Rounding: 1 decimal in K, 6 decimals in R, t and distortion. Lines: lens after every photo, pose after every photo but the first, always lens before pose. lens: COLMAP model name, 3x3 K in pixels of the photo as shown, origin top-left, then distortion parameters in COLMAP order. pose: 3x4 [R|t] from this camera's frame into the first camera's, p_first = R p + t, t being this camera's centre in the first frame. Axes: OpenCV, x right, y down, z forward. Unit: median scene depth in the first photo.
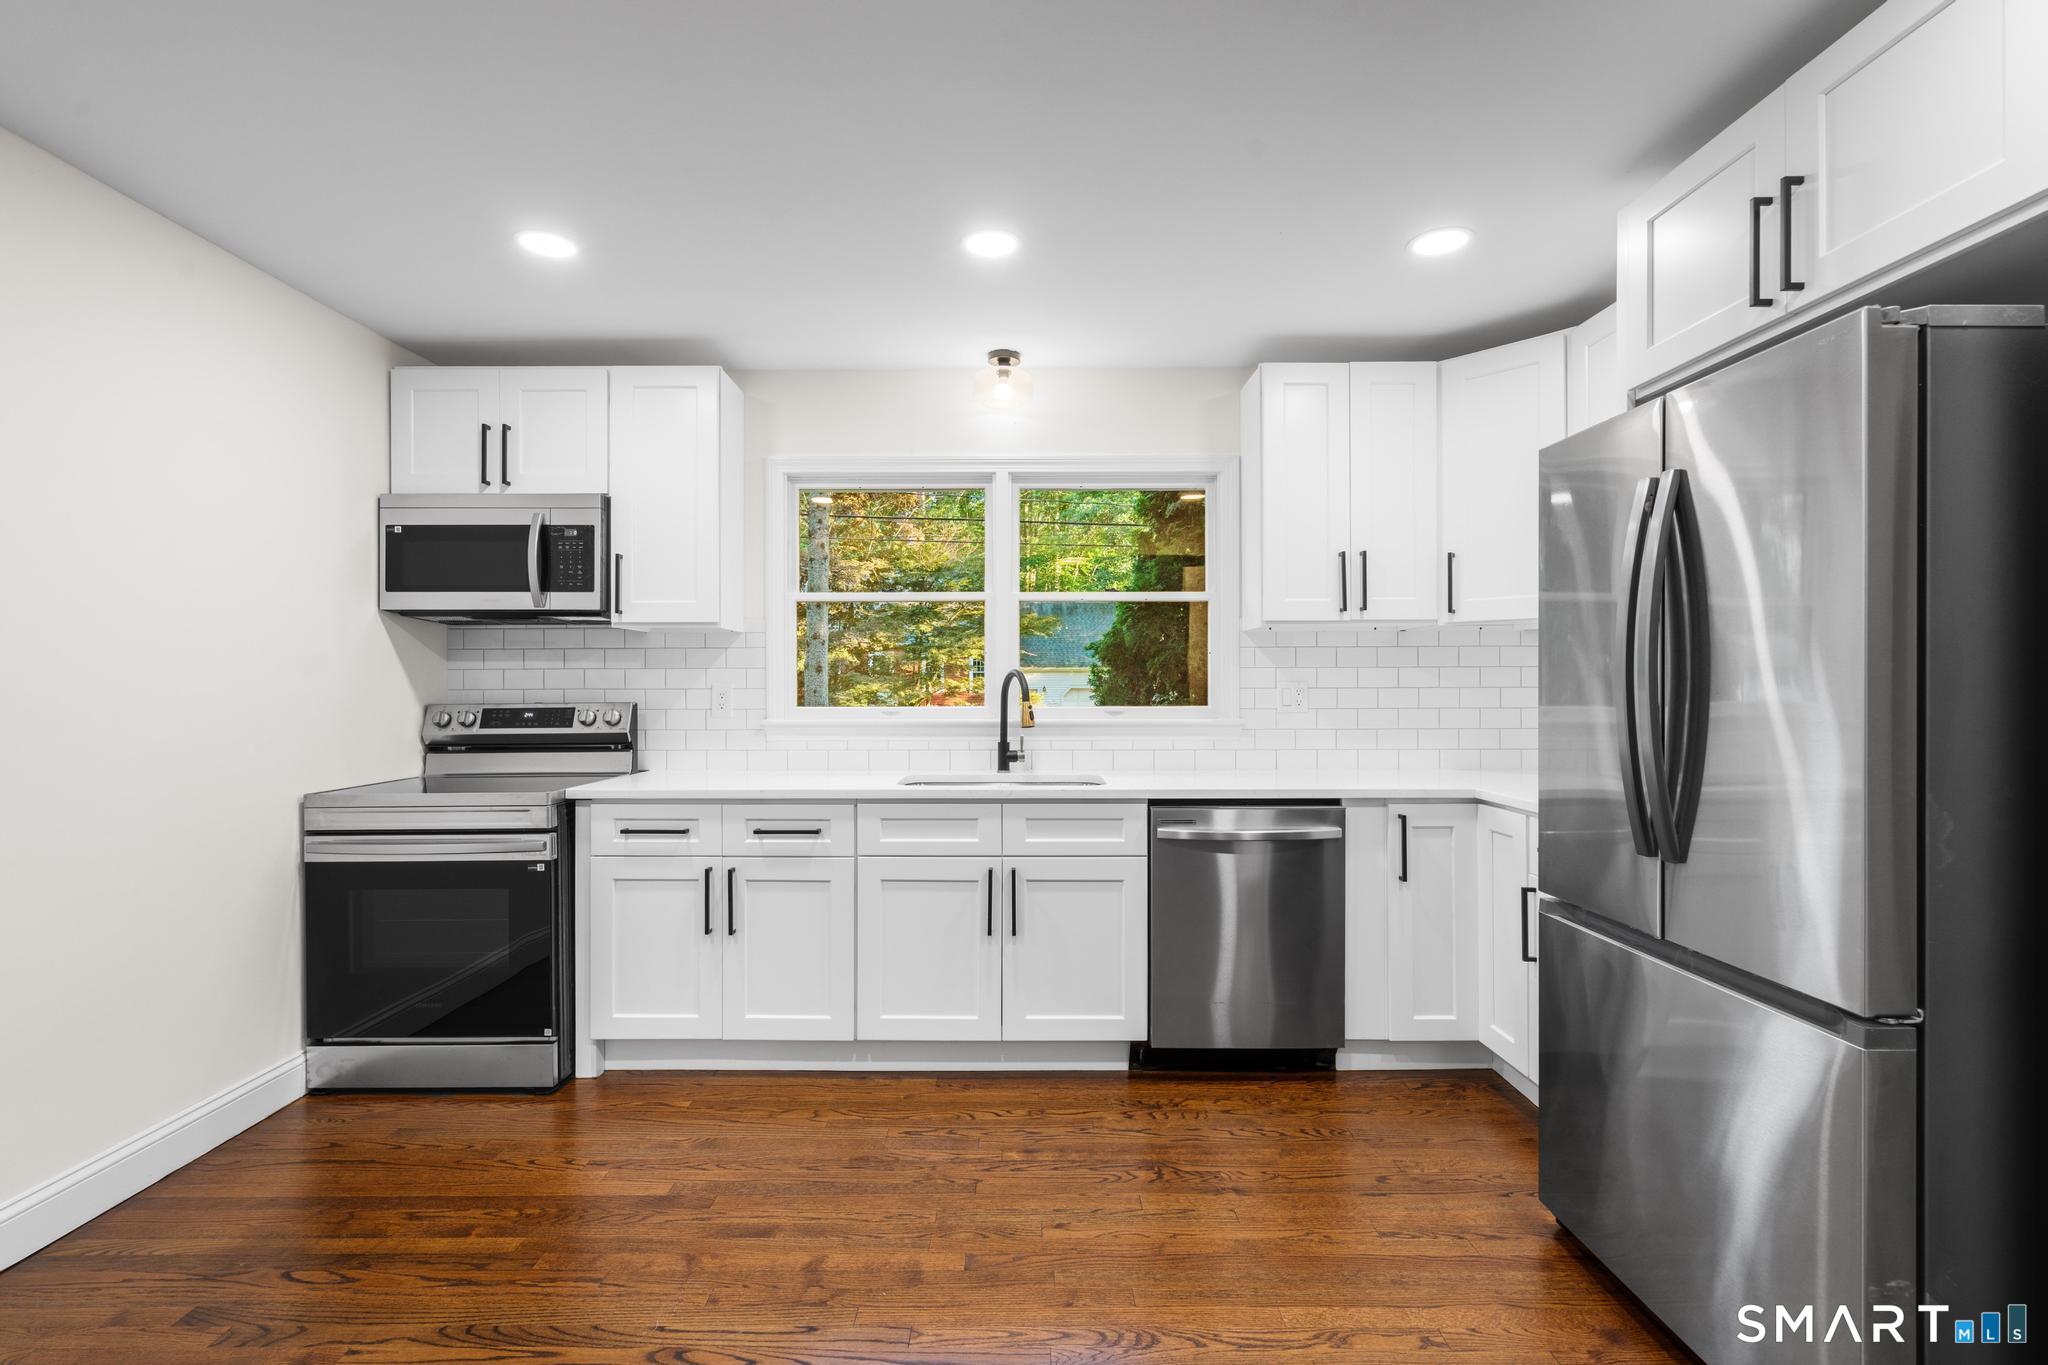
lens RADIAL K [[927.2, 0, 1019.5], [0, 927.2, 686.1], [0, 0, 1]] dist [-0.002514, -0.000215]
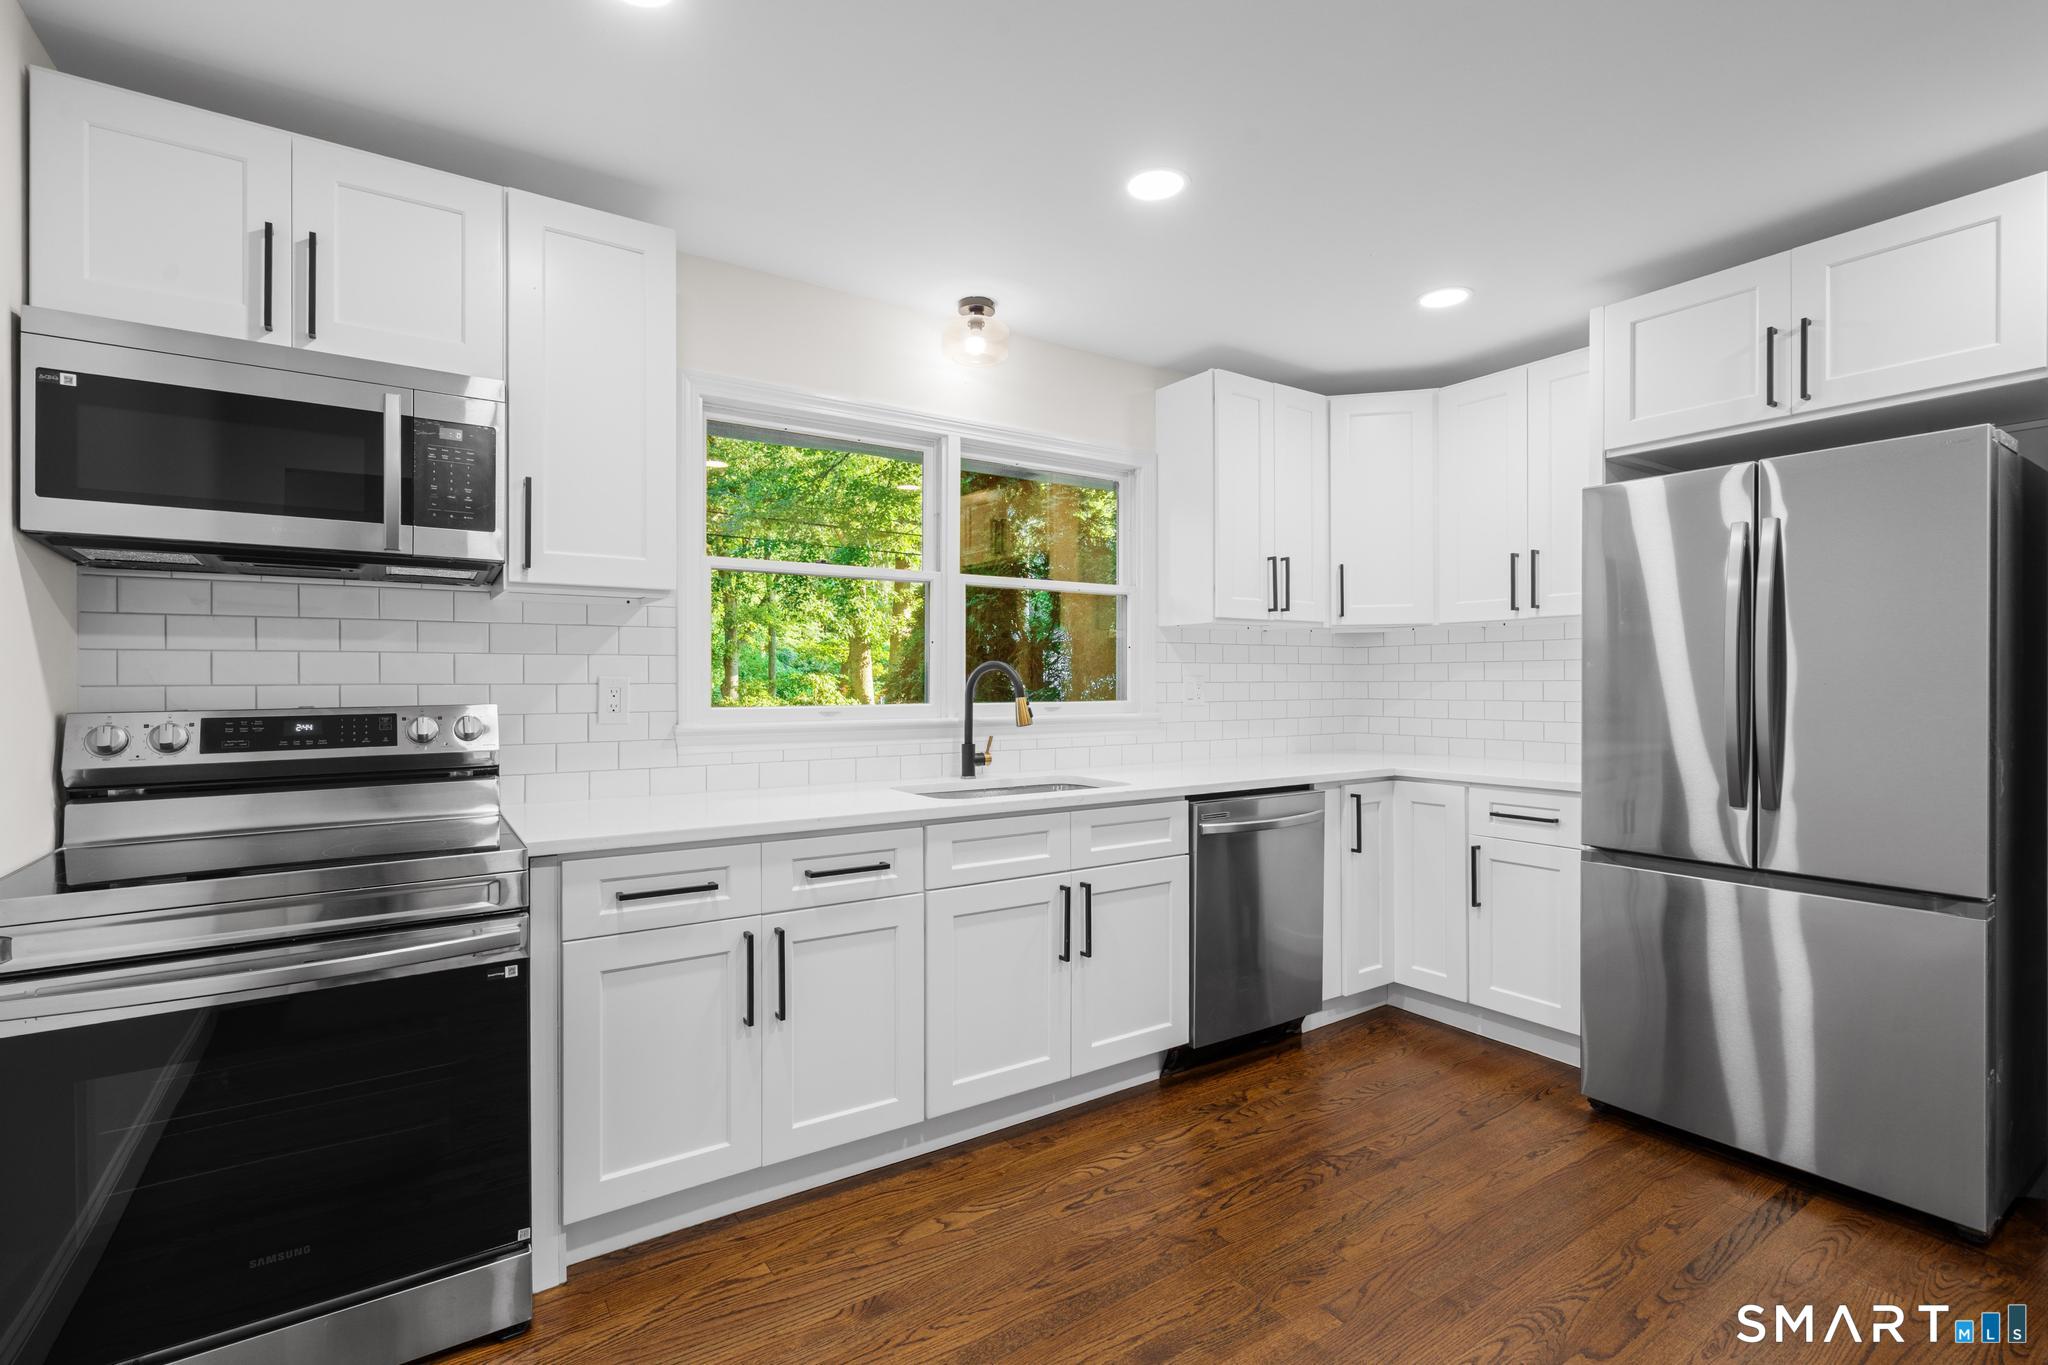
lens RADIAL K [[937.8, 0, 1024.0], [0, 937.8, 682.5], [0, 0, 1]] dist [0.000685, -0.000031]
pose [[0.829248, -0.000480, 0.558881, -0.532335], [0.000169, 1.000000, 0.000607, 0.002111], [-0.558881, -0.000409, 0.829248, 0.264049]]
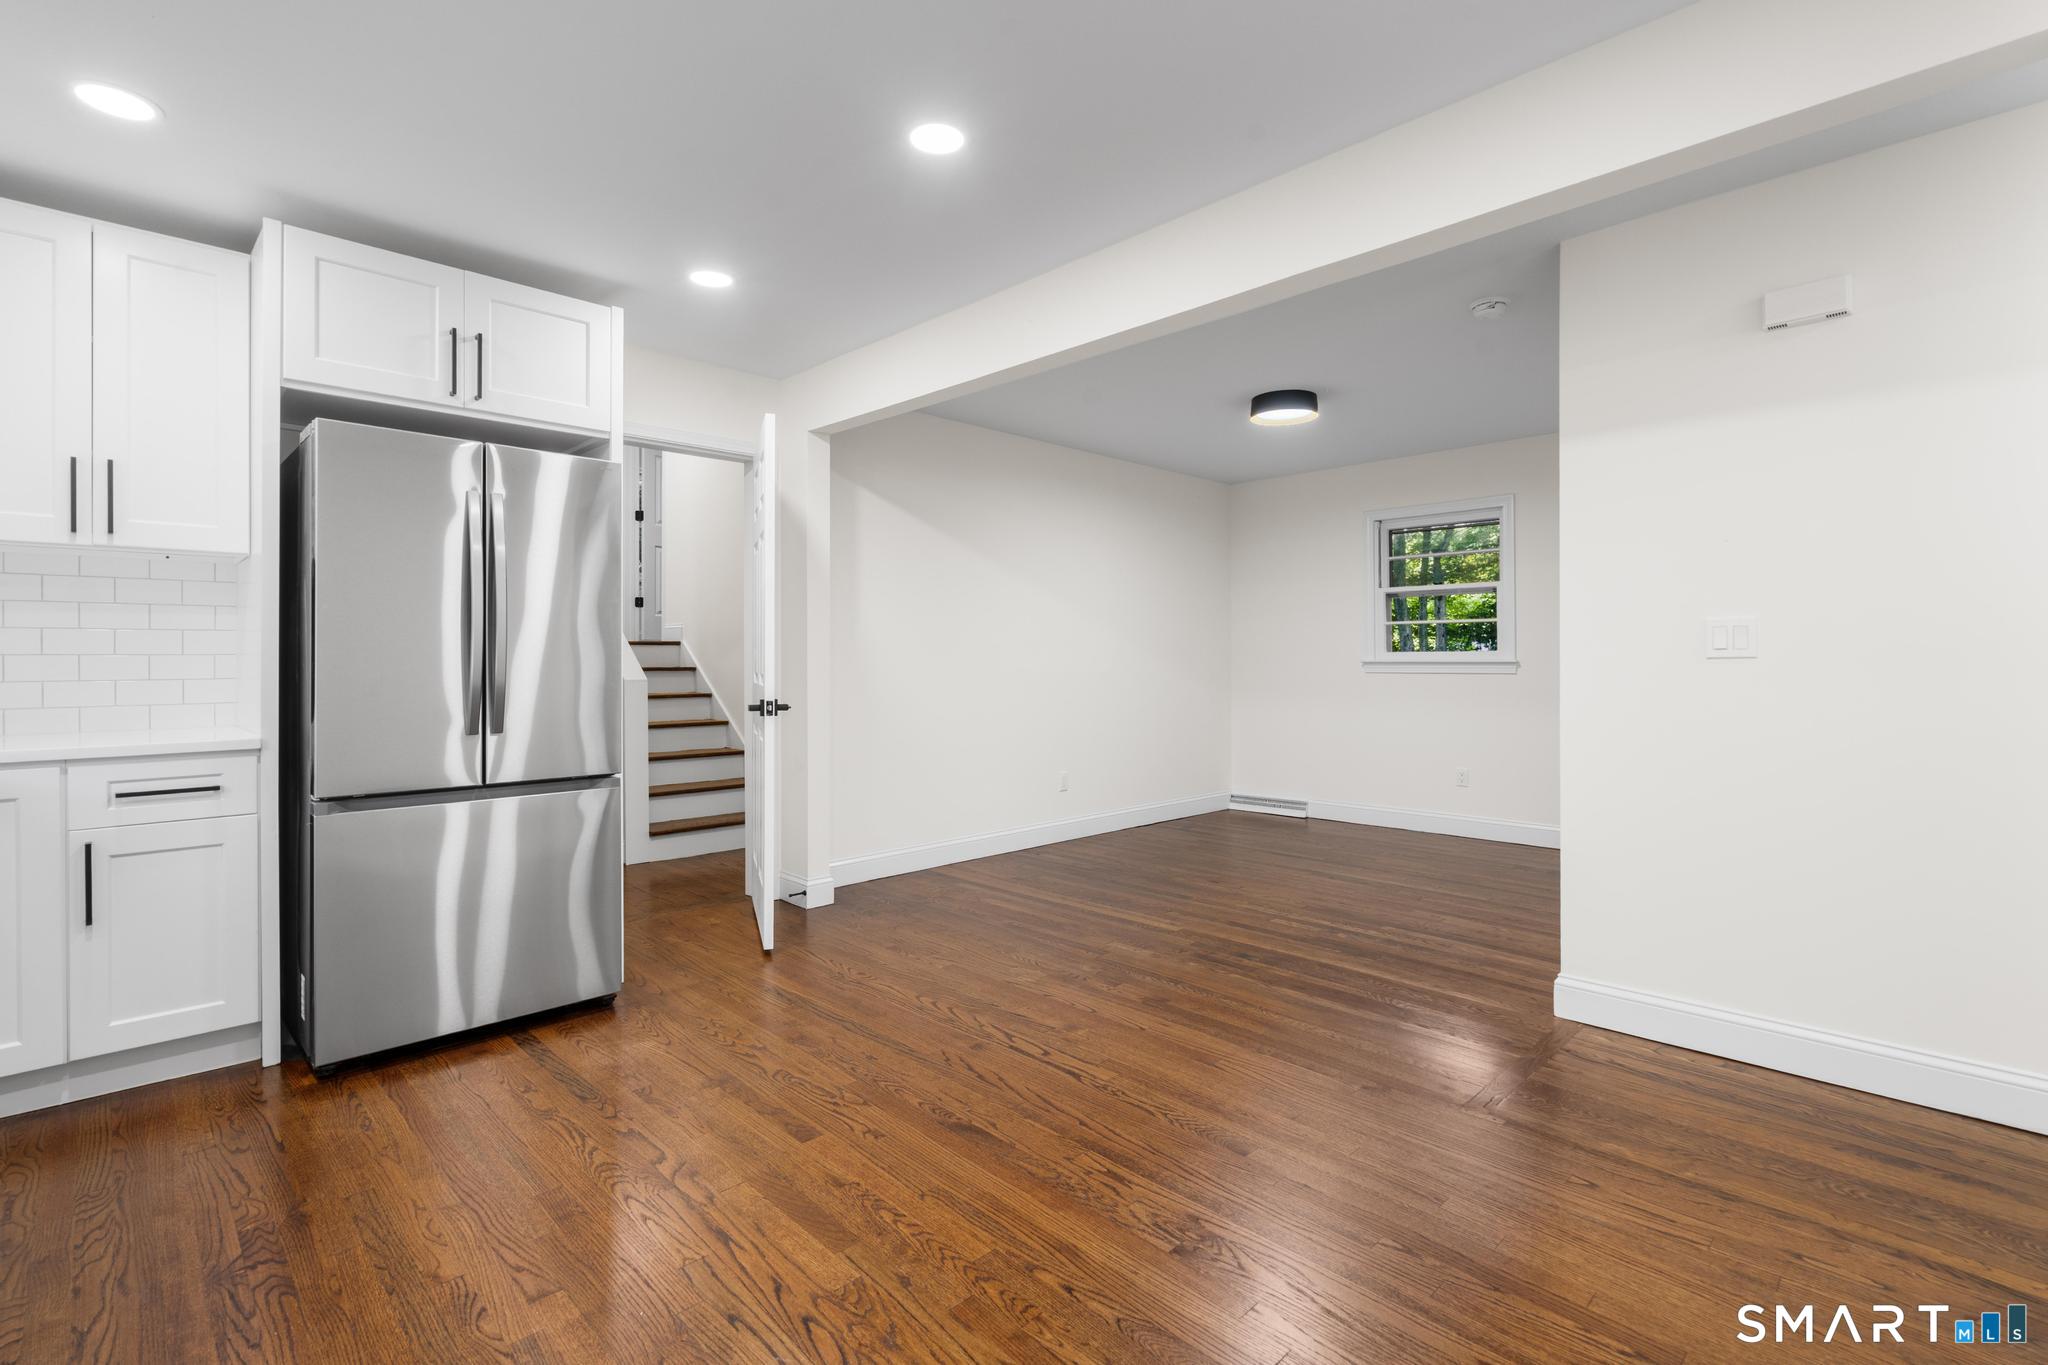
lens RADIAL K [[949.1, 0, 1019.3], [0, 949.1, 645.3], [0, 0, 1]] dist [-0.001553, -0.000057]
pose [[-0.690076, 0.003012, 0.723730, -0.634549], [-0.001360, 0.999984, -0.005459, 0.023151], [-0.723735, -0.004751, -0.690061, 0.827374]]
